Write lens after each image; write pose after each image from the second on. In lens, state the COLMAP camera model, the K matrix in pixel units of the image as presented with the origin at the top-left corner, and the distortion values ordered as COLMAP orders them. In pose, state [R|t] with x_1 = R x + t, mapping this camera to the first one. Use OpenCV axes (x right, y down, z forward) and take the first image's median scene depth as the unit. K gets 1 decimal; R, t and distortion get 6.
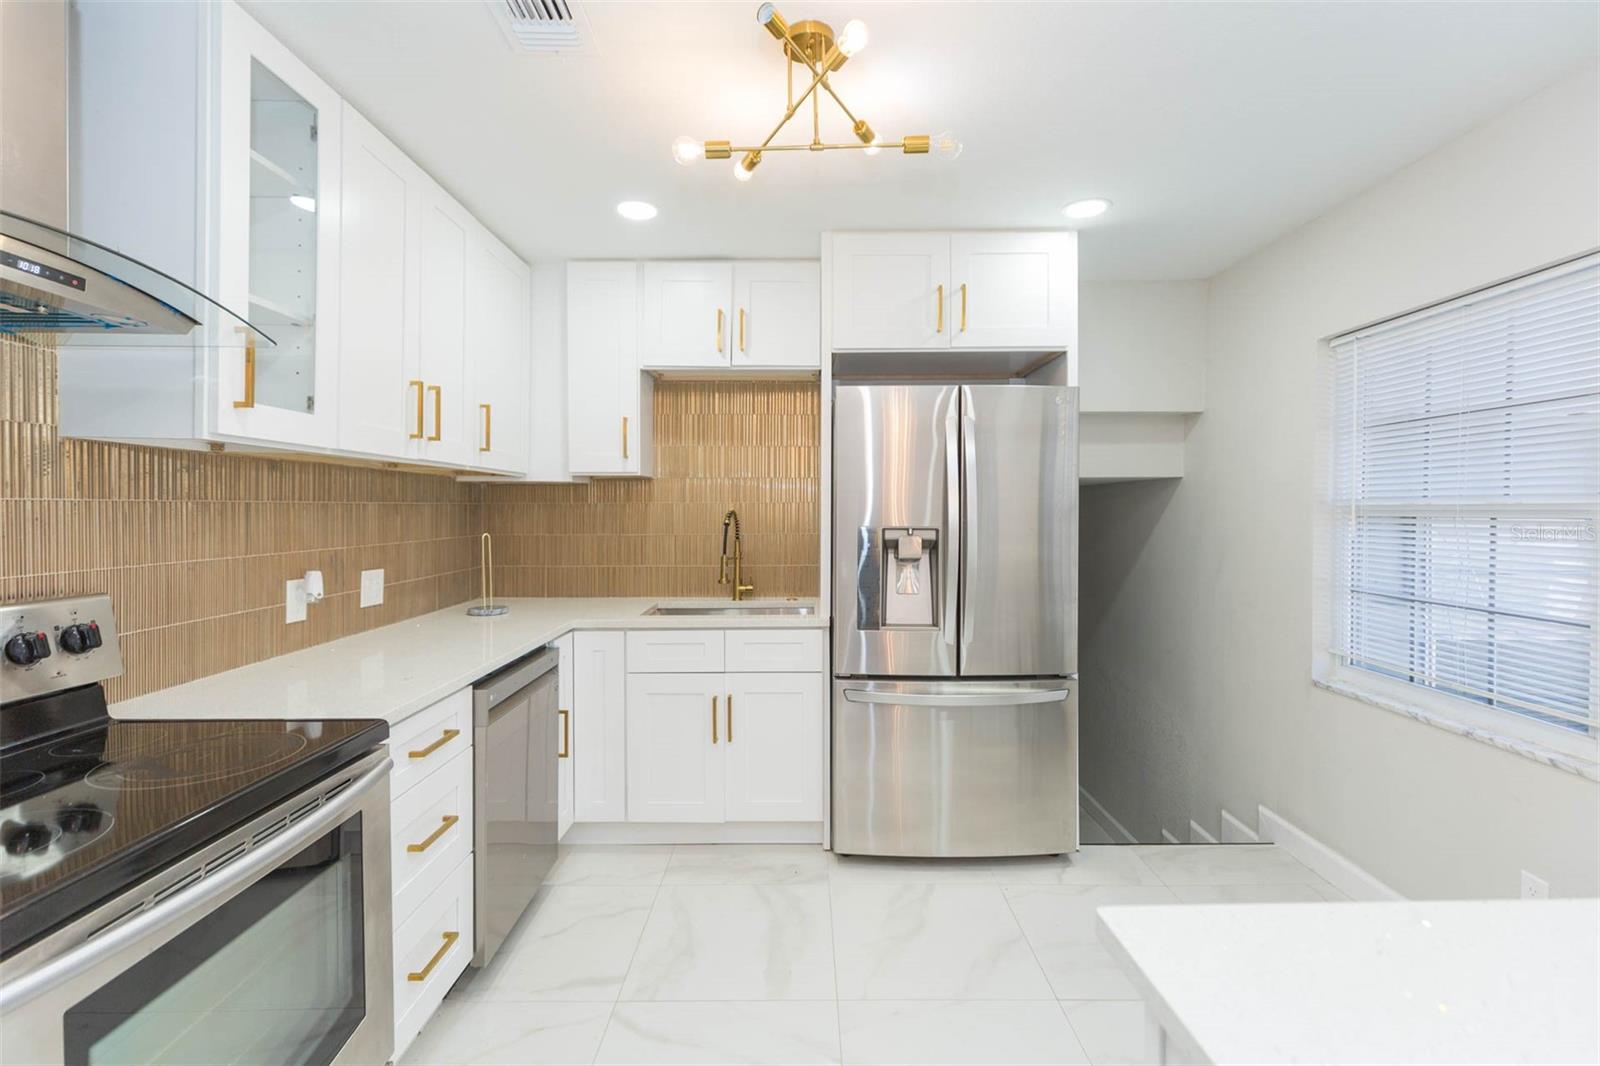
lens RADIAL K [[725.7, 0, 818.4], [0, 725.7, 524.5], [0, 0, 1]] dist [0.007217, -0.000410]
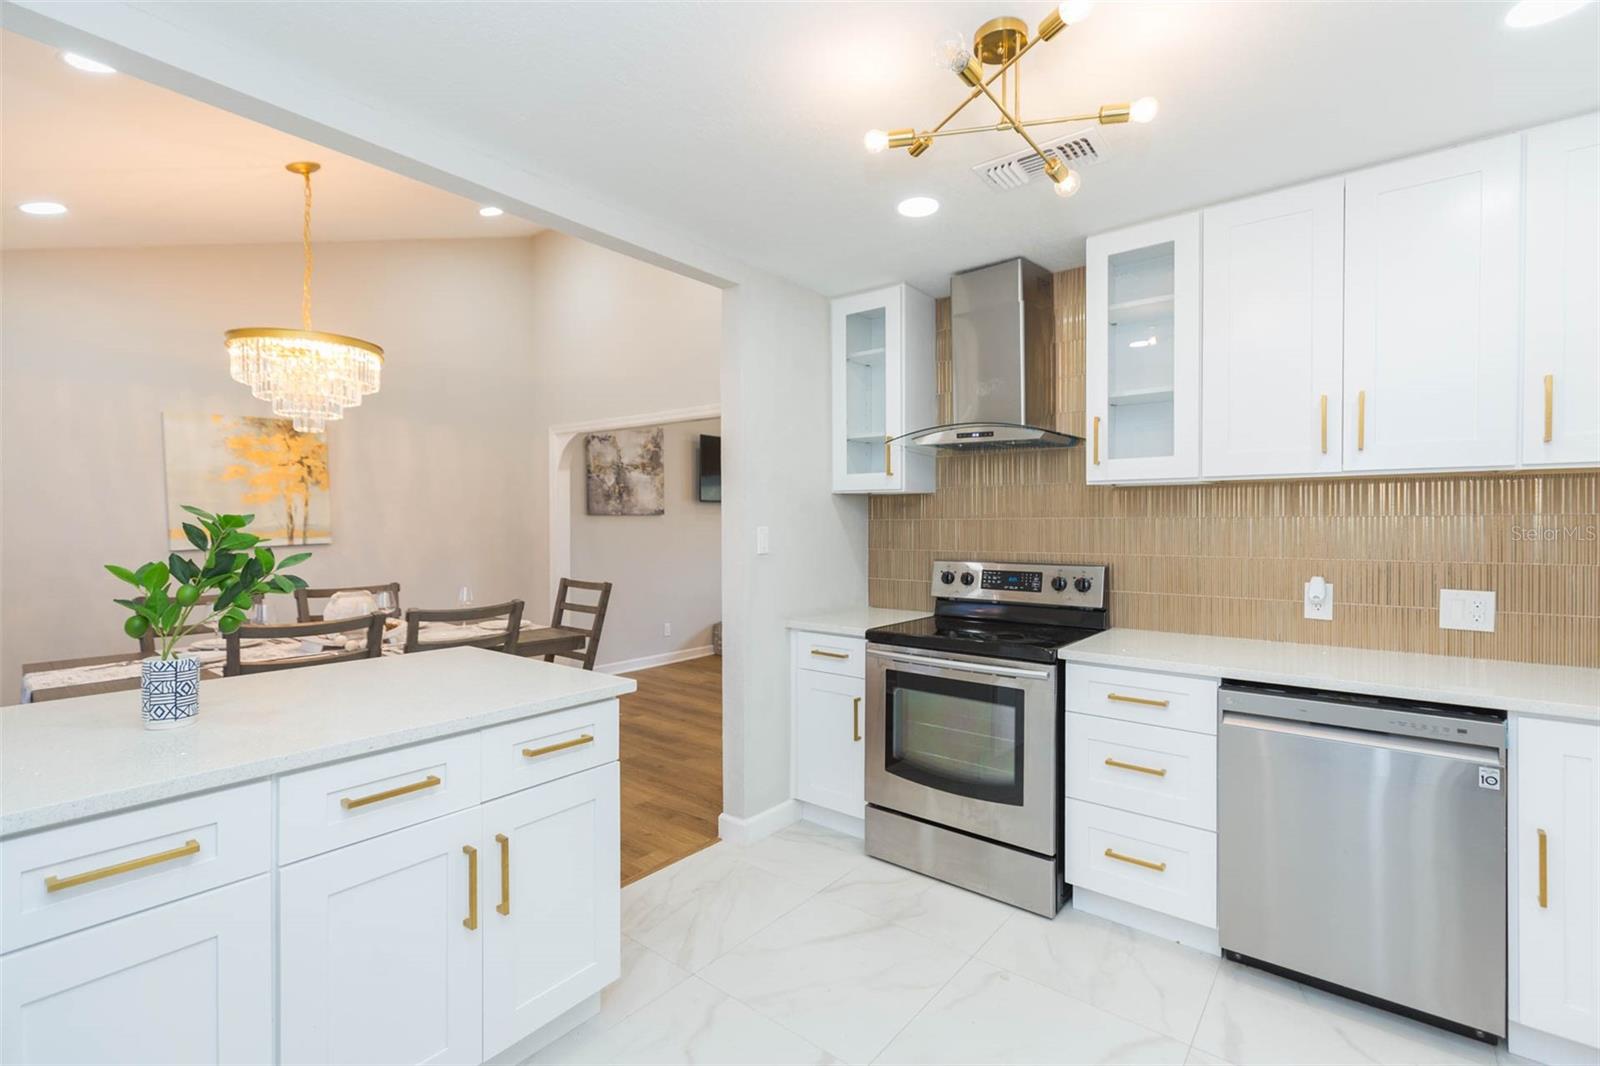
lens RADIAL K [[725.7, 0, 802.4], [0, 725.7, 527.9], [0, 0, 1]] dist [0.007217, -0.000410]
pose [[-0.639044, 0.005049, -0.769154, 0.549553], [-0.013769, 0.999743, 0.018003, -0.018507], [0.769047, 0.022096, -0.638810, 0.833603]]
